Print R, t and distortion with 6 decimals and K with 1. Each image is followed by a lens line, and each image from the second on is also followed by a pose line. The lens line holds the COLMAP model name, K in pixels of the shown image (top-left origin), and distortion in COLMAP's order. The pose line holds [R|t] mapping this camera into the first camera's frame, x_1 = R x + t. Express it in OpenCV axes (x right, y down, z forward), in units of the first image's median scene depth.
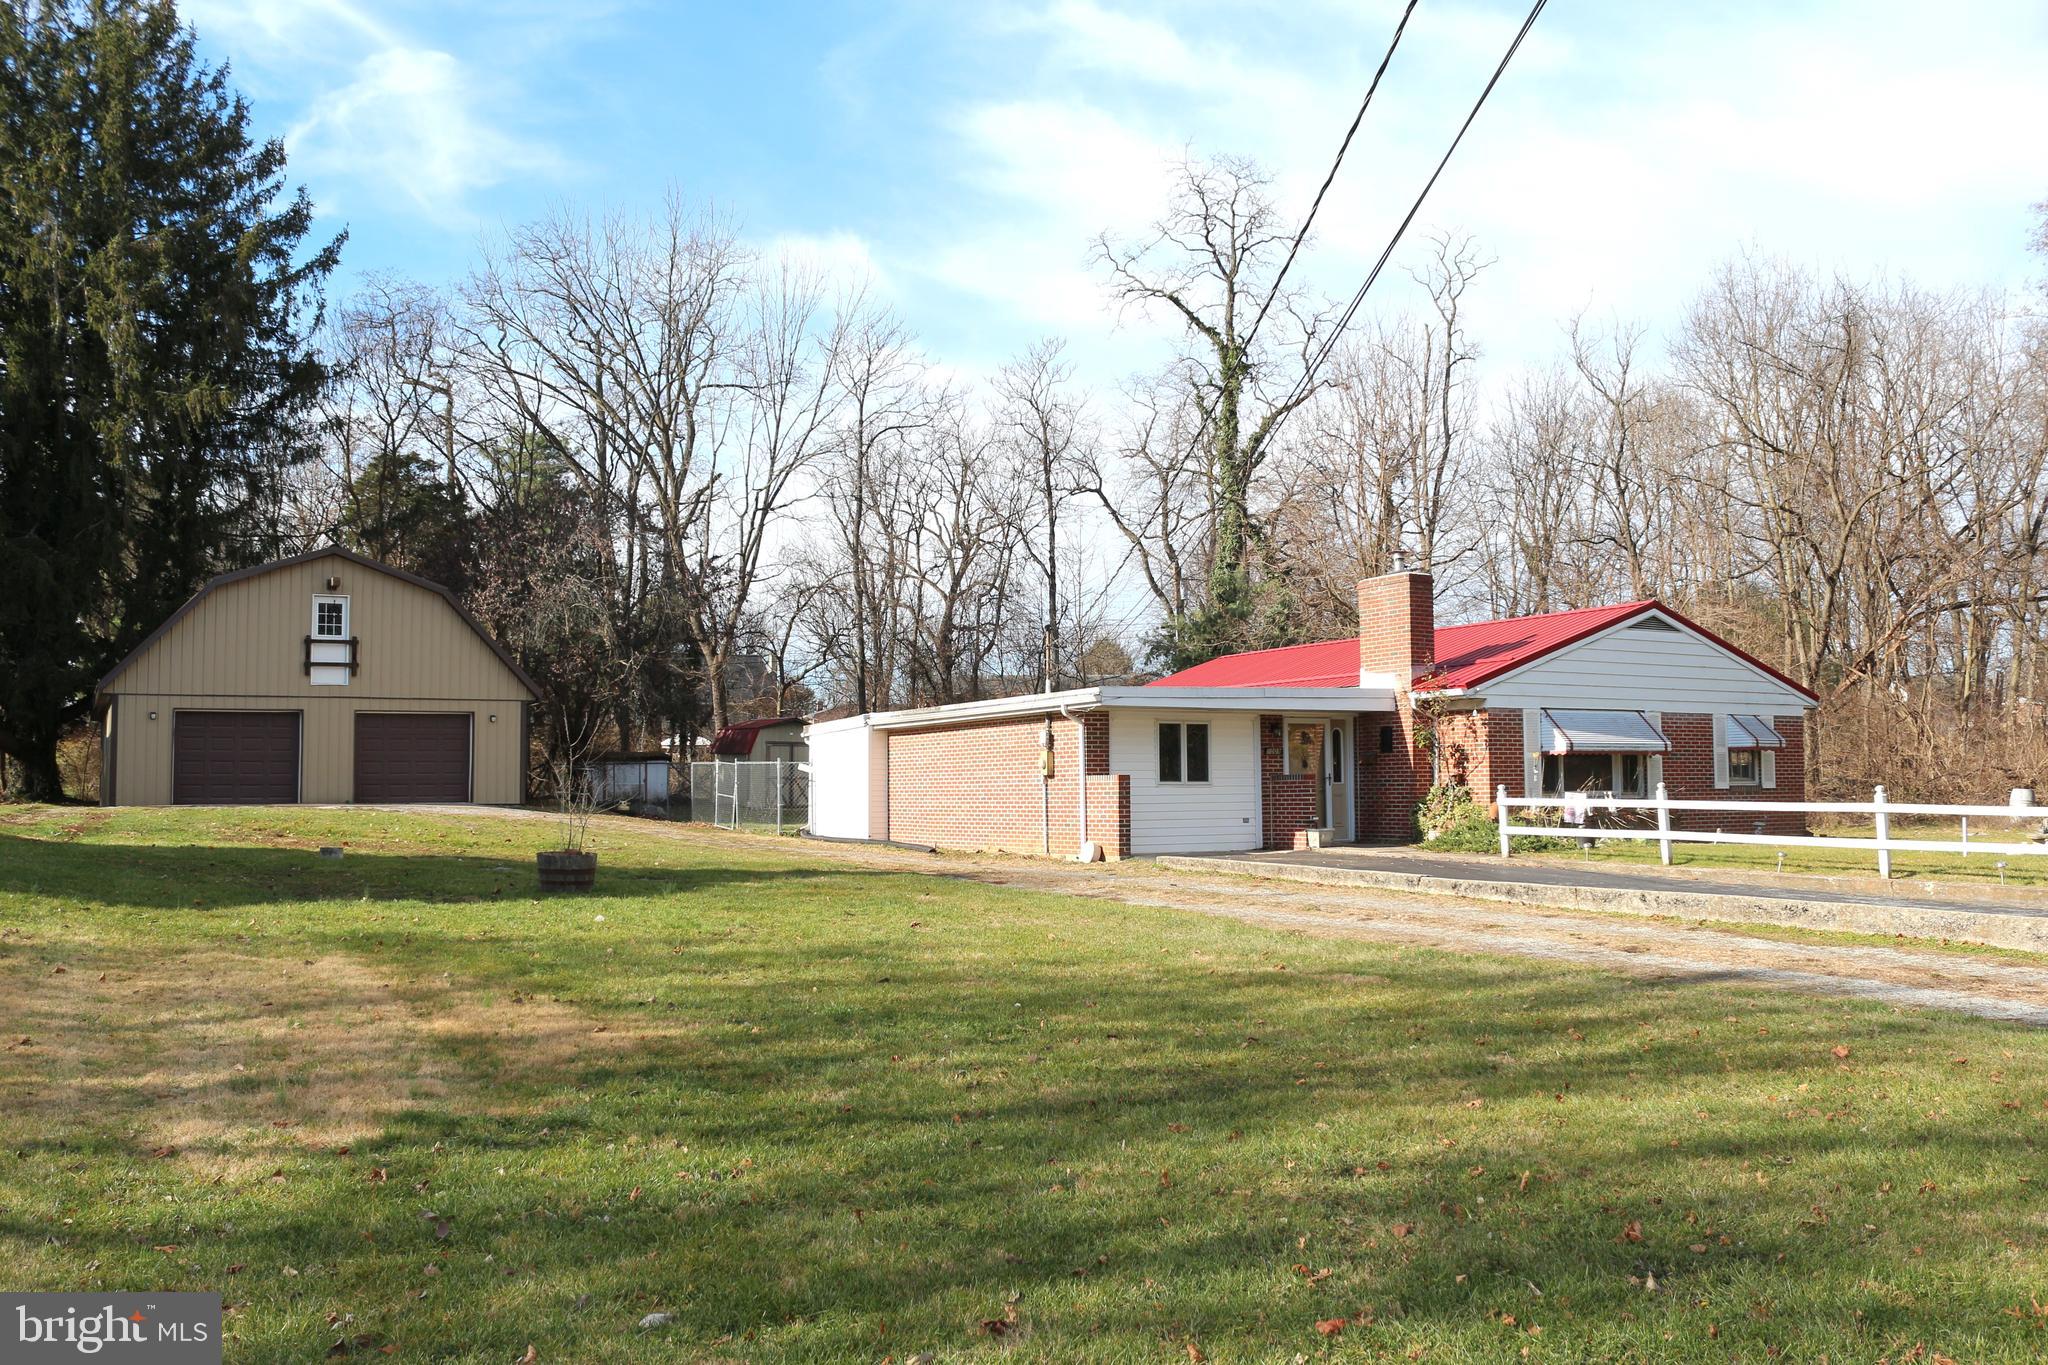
lens RADIAL K [[1766.2, 0, 1141.3], [0, 1766.2, 690.0], [0, 0, 1]] dist [-0.181332, 0.131333]
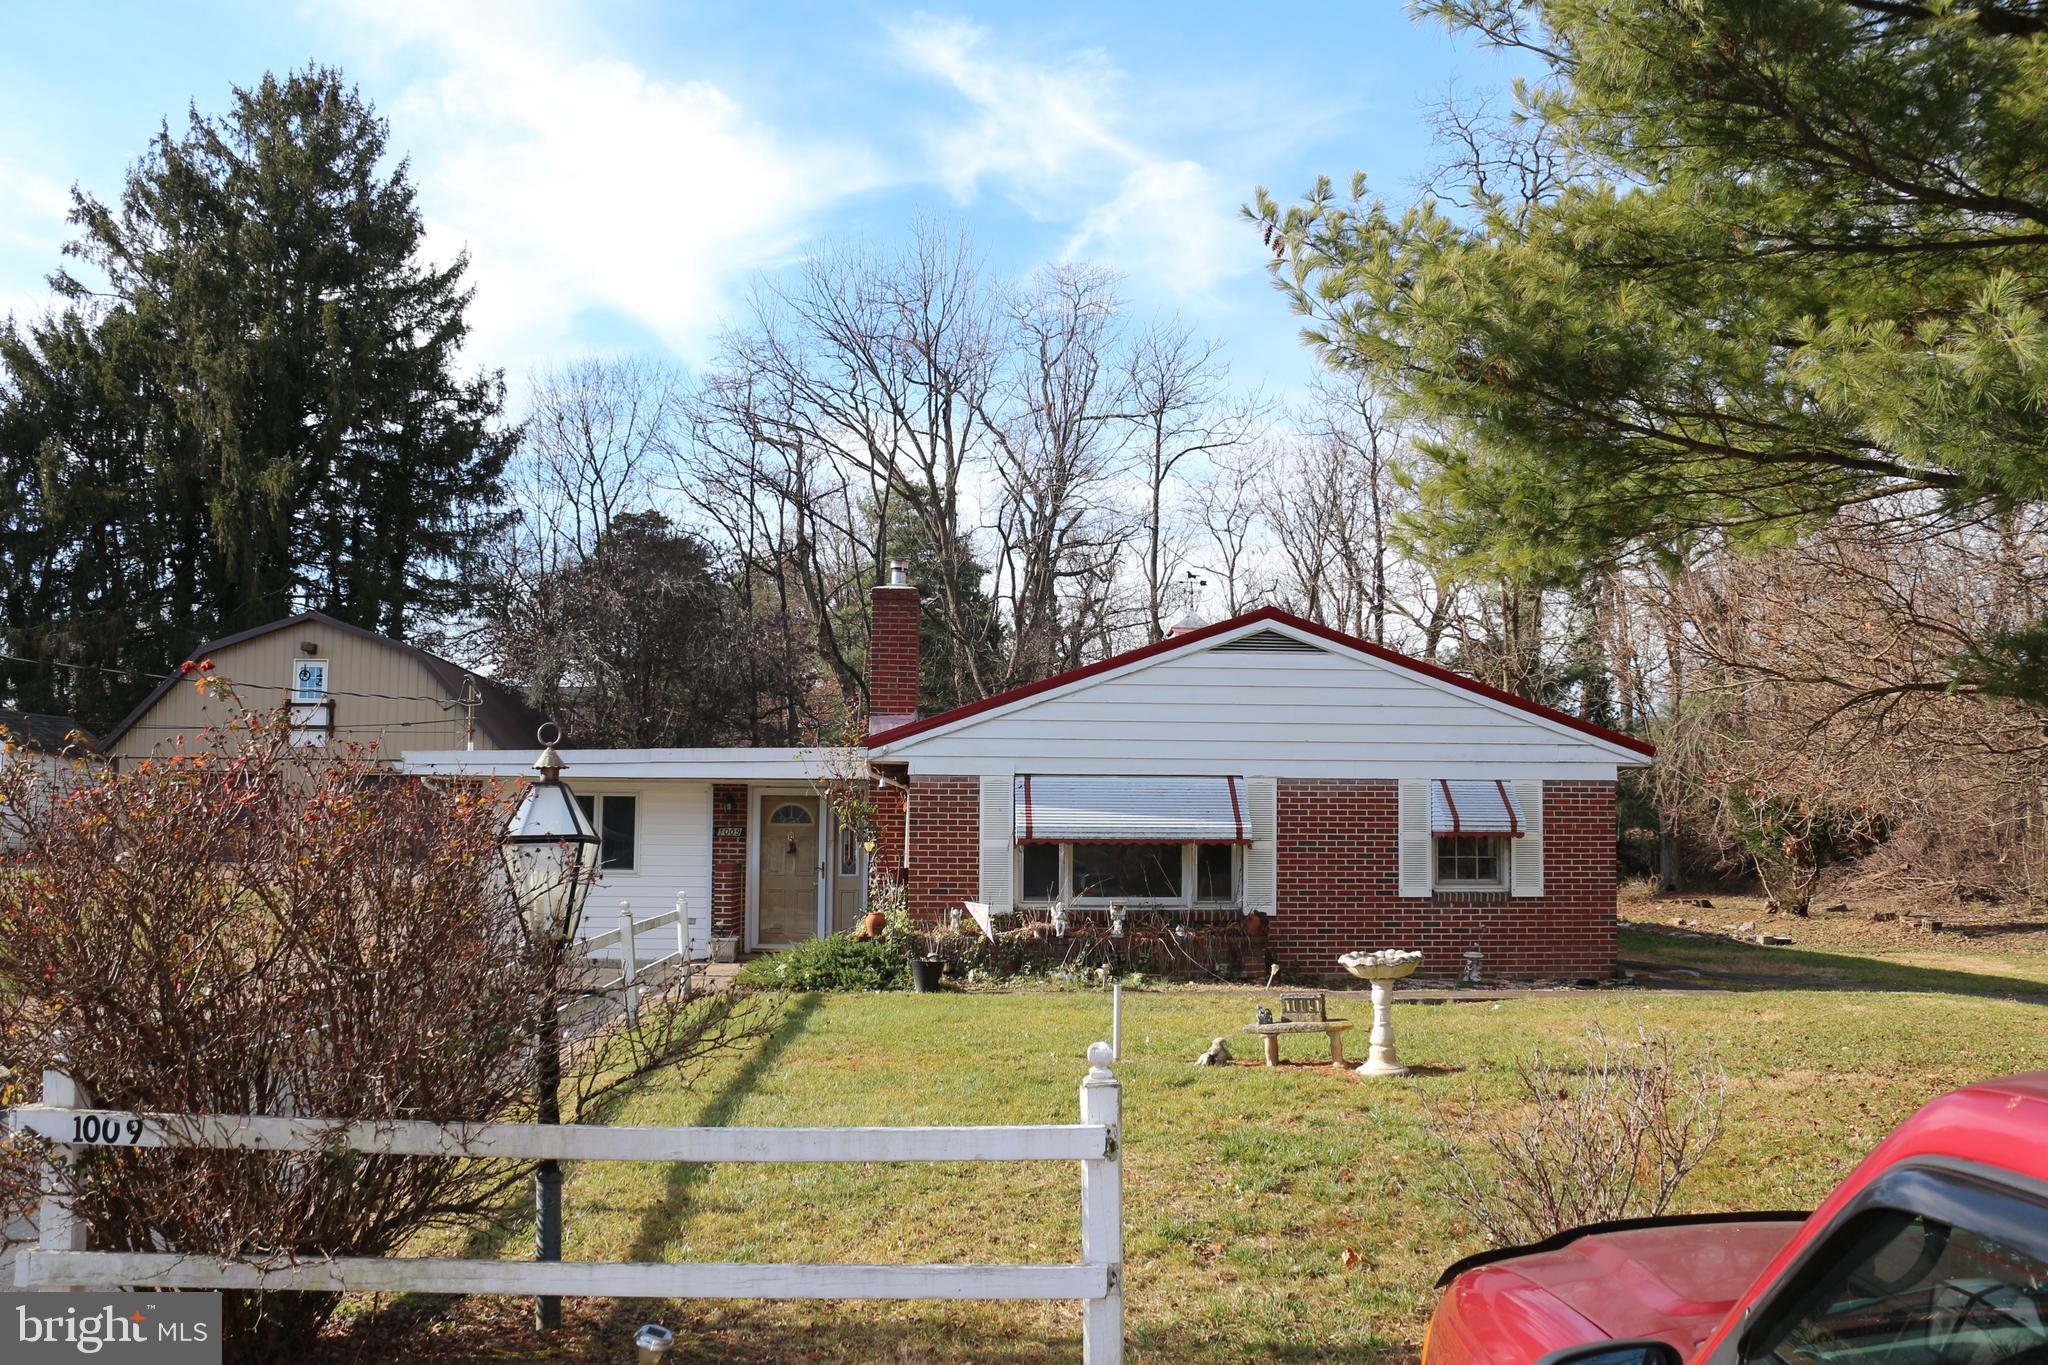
lens RADIAL K [[1827.0, 0, 1054.6], [0, 1827.0, 657.8], [0, 0, 1]] dist [-0.177689, 0.174604]
pose [[0.883076, -0.033514, -0.468032, 0.414158], [0.013561, 0.998852, -0.045939, -0.001569], [0.469034, 0.034221, 0.882517, 0.272483]]
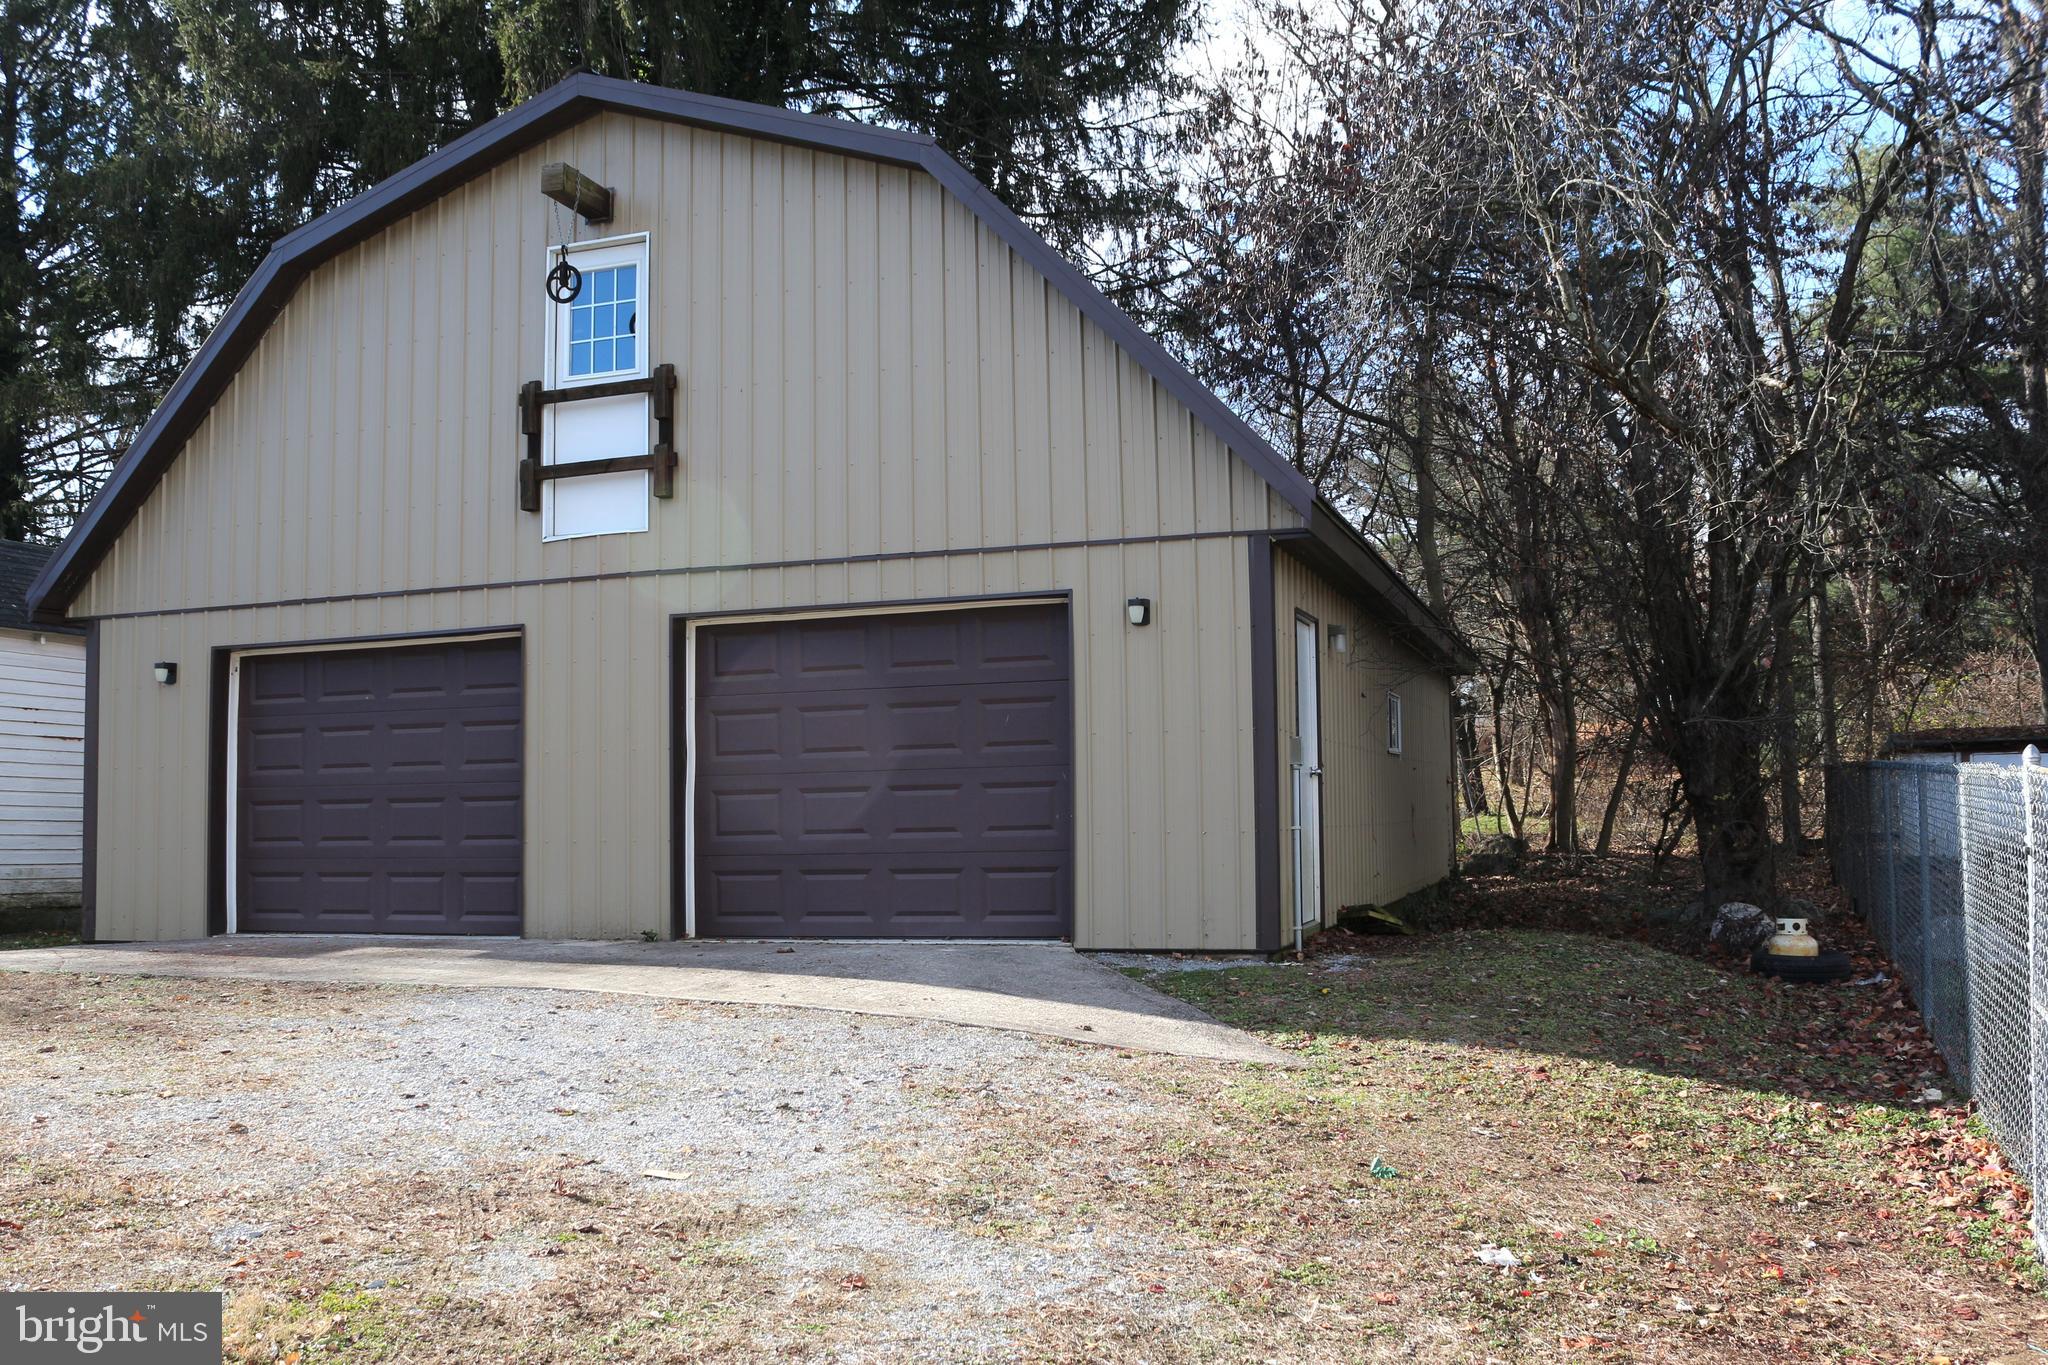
lens RADIAL K [[1827.0, 0, 1054.6], [0, 1827.0, 657.8], [0, 0, 1]] dist [-0.177689, 0.174604]
pose [[0.641775, -0.068076, -0.763865, -0.188450], [0.060699, 0.997437, -0.037895, 0.034564], [0.764487, -0.022045, 0.644262, 0.859727]]
